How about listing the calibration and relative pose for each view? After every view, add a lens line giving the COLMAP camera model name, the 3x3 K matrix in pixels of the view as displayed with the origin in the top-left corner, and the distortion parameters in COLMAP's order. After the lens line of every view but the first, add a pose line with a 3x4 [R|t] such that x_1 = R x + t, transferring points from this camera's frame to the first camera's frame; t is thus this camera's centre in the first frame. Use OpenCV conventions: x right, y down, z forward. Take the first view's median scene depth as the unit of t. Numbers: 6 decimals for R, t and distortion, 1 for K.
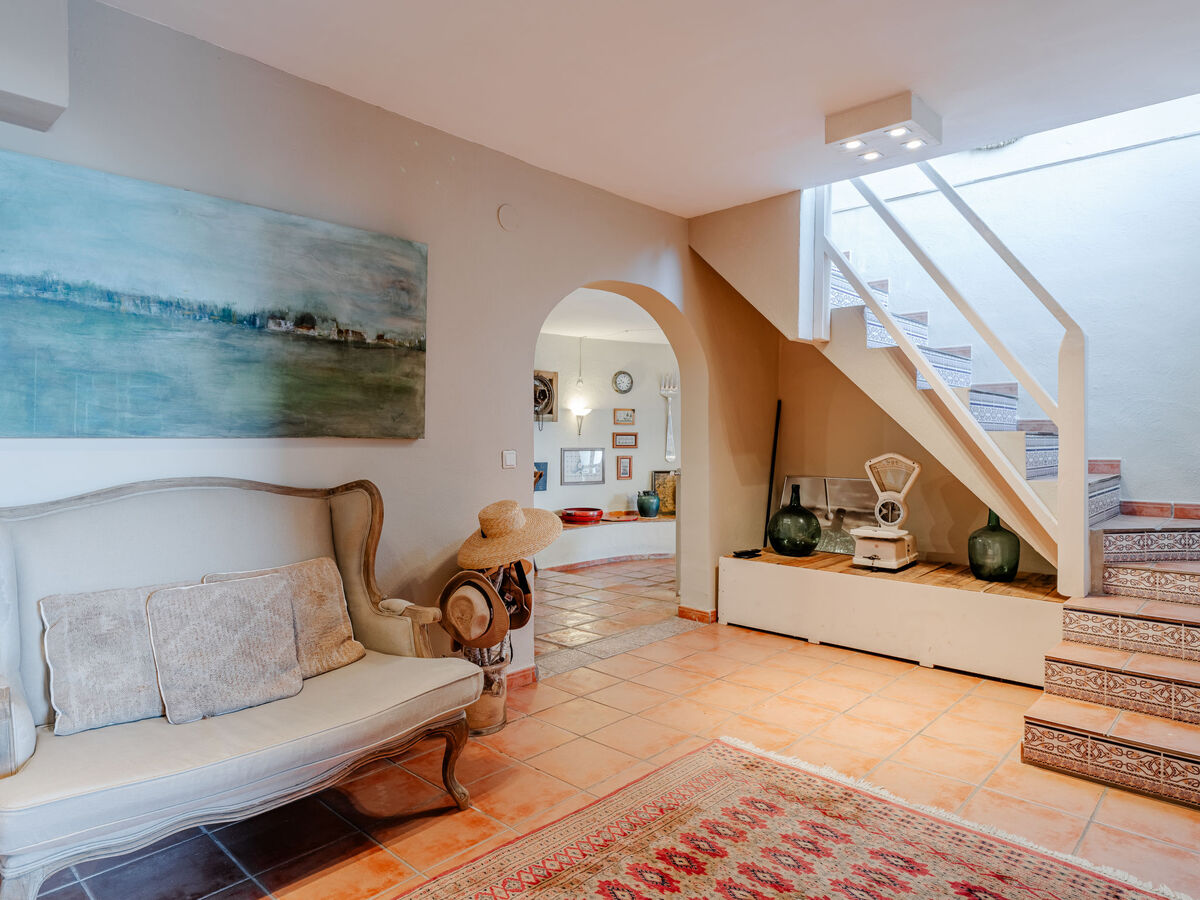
lens RADIAL K [[729.2, 0, 604.6], [0, 729.2, 439.3], [0, 0, 1]] dist [-0.003681, 0.001906]
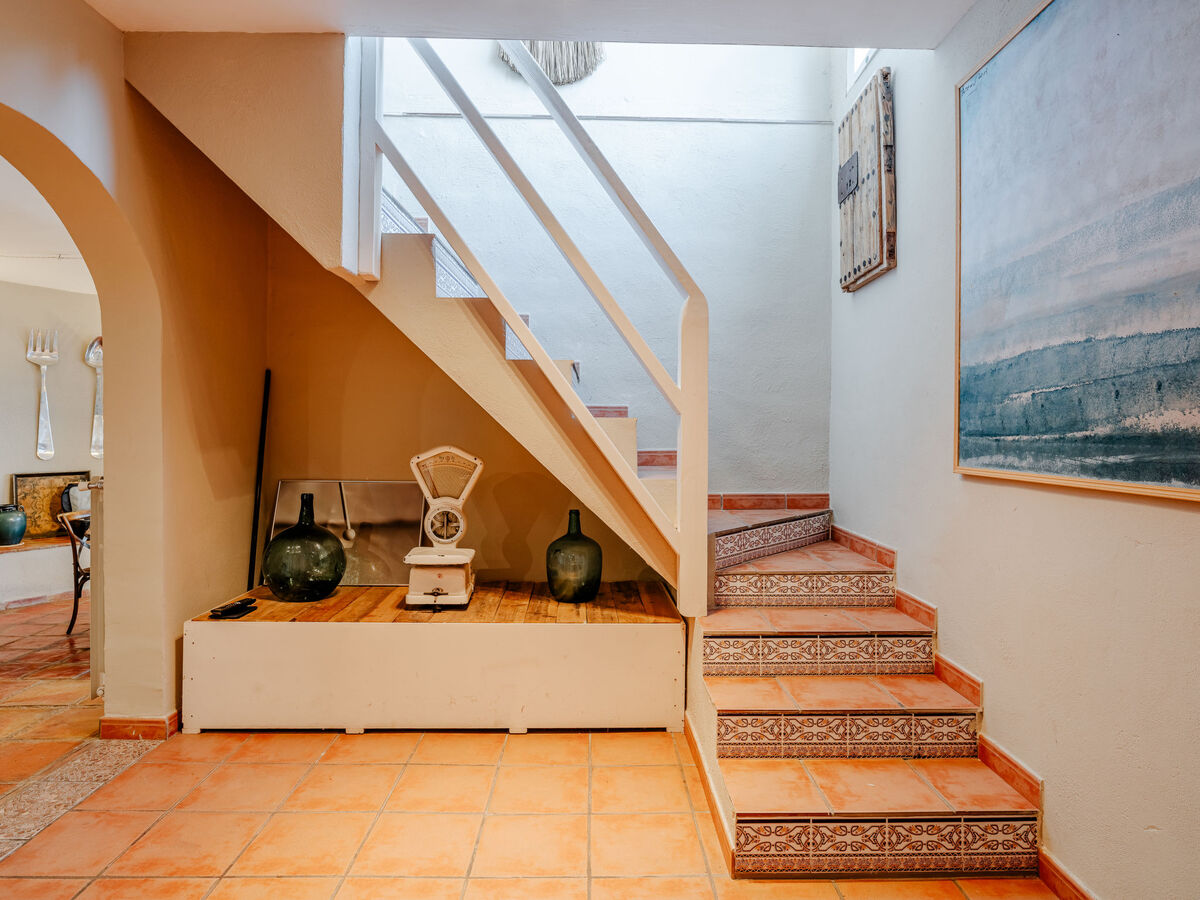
lens RADIAL K [[729.2, 0, 604.6], [0, 729.2, 439.3], [0, 0, 1]] dist [-0.003681, 0.001906]
pose [[0.722715, -0.005395, 0.691125, -0.006312], [-0.004112, 0.999918, 0.012106, 0.002714], [-0.691134, -0.011591, 0.722634, 0.372626]]
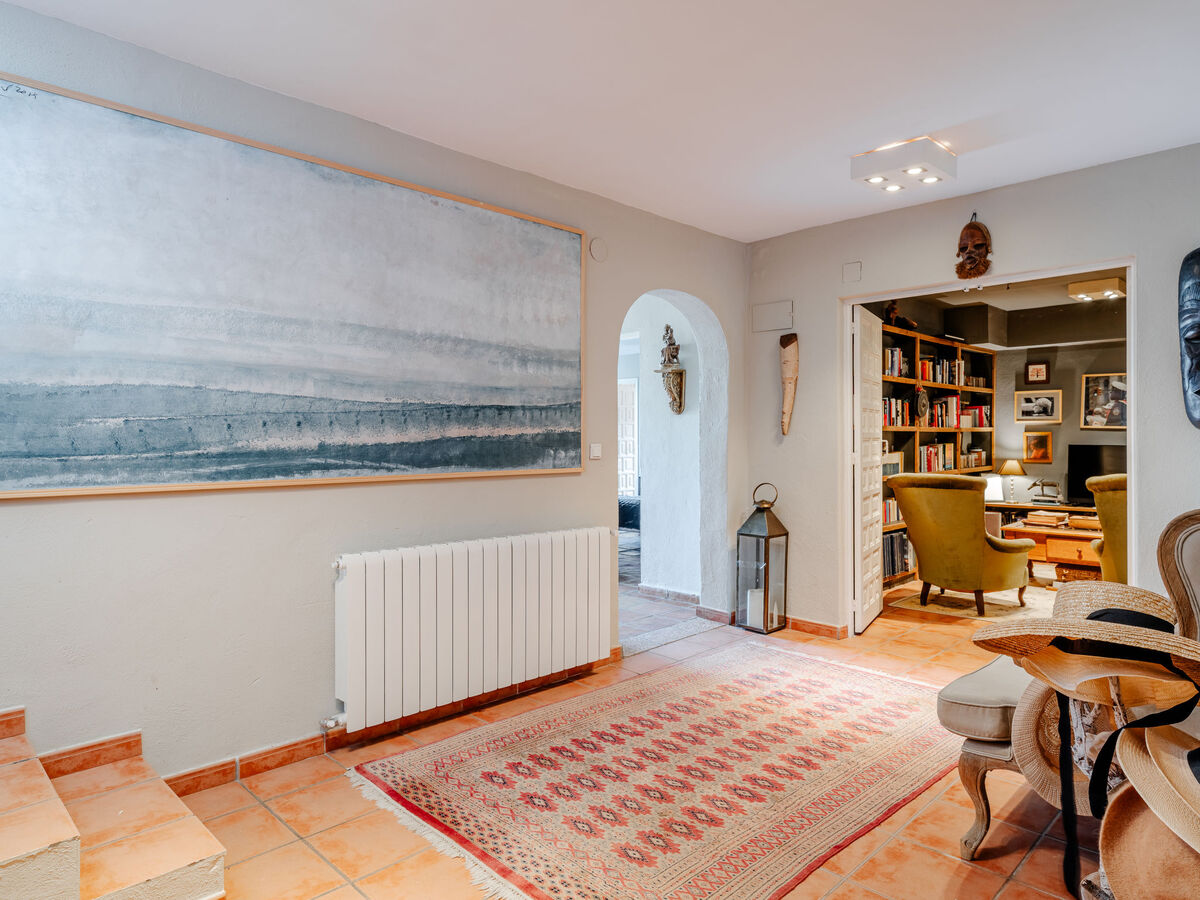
lens RADIAL K [[729.2, 0, 604.6], [0, 729.2, 439.3], [0, 0, 1]] dist [-0.003681, 0.001906]
pose [[-0.999430, 0.002310, 0.033666, 0.125296], [0.002320, 0.999997, 0.000236, -0.006459], [-0.033666, 0.000314, -0.999433, 1.080790]]
